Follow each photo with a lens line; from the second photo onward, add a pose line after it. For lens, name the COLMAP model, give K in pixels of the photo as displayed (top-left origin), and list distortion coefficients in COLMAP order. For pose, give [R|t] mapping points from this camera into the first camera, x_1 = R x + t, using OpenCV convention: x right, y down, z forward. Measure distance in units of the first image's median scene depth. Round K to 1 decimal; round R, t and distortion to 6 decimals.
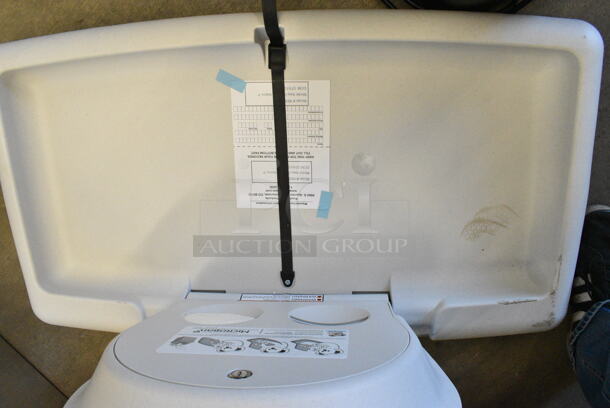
lens RADIAL K [[465.5, 0, 305.6], [0, 465.5, 204.0], [0, 0, 1]] dist [-0.011395, -0.003910]
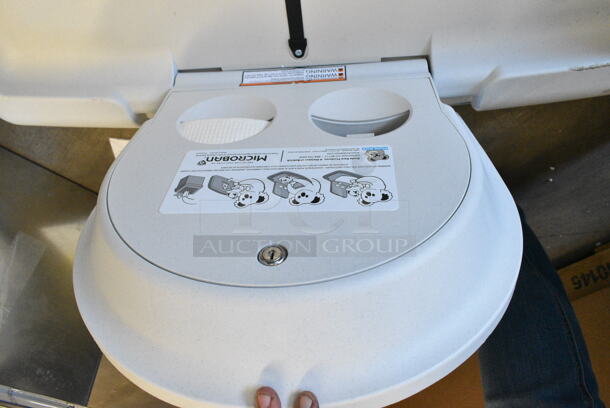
lens RADIAL K [[465.5, 0, 305.2], [0, 465.5, 199.2], [0, 0, 1]] dist [-0.011395, -0.003910]
pose [[0.996610, -0.080967, -0.014614, -0.044307], [0.073217, 0.791766, 0.606420, -0.135183], [-0.037529, -0.605434, 0.795010, 0.281802]]
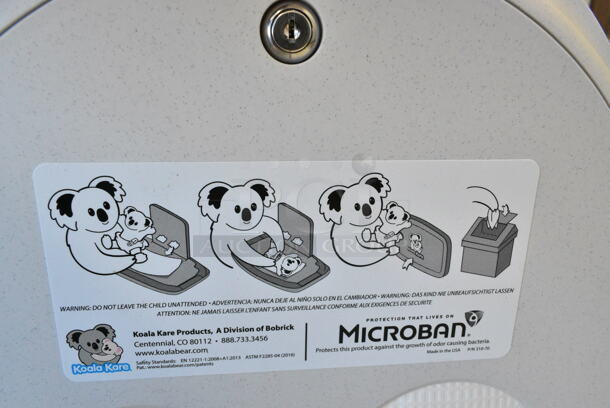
lens RADIAL K [[465.5, 0, 305.6], [0, 465.5, 202.7], [0, 0, 1]] dist [-0.011395, -0.003910]
pose [[-0.990011, 0.123387, -0.068218, -0.074139], [-0.104442, -0.316791, 0.942728, -0.037273], [0.094709, 0.940436, 0.326513, 0.691283]]
